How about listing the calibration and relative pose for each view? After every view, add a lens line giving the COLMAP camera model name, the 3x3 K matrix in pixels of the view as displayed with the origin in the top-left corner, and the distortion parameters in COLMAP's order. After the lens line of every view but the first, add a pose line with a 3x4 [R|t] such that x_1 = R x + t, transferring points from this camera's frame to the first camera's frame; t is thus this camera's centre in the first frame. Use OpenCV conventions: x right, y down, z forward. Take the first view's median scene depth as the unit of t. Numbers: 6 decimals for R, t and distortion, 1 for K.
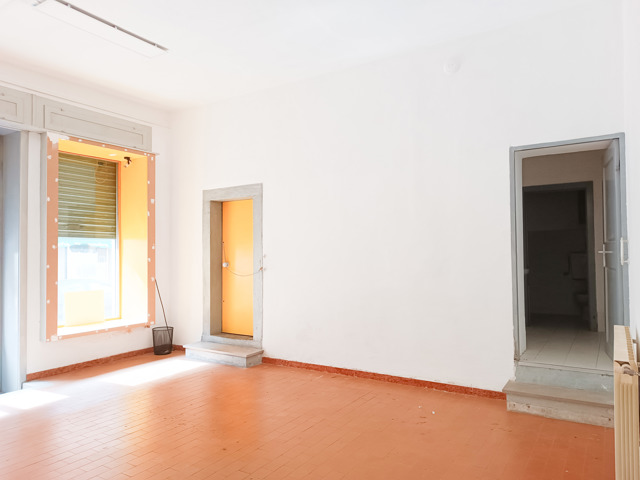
lens RADIAL K [[453.9, 0, 320.0], [0, 453.9, 241.4], [0, 0, 1]] dist [-0.004672, -0.005313]
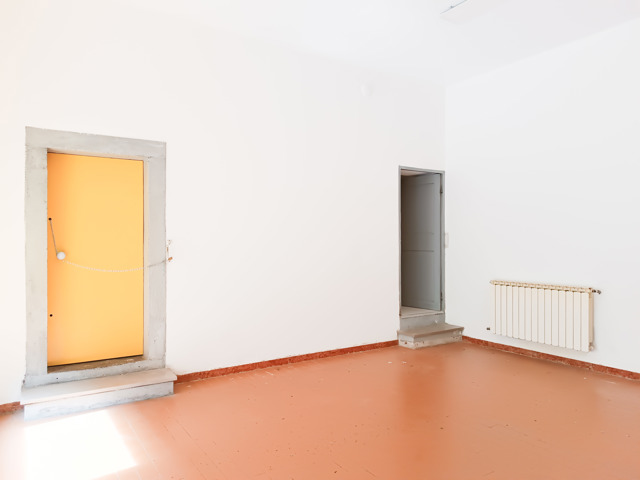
lens RADIAL K [[453.9, 0, 320.1], [0, 453.9, 241.2], [0, 0, 1]] dist [-0.004672, -0.005313]
pose [[0.405769, 0.007901, 0.913942, -0.745548], [-0.027295, 0.999621, 0.003477, 0.023595], [-0.913568, -0.026357, 0.405831, 0.503615]]
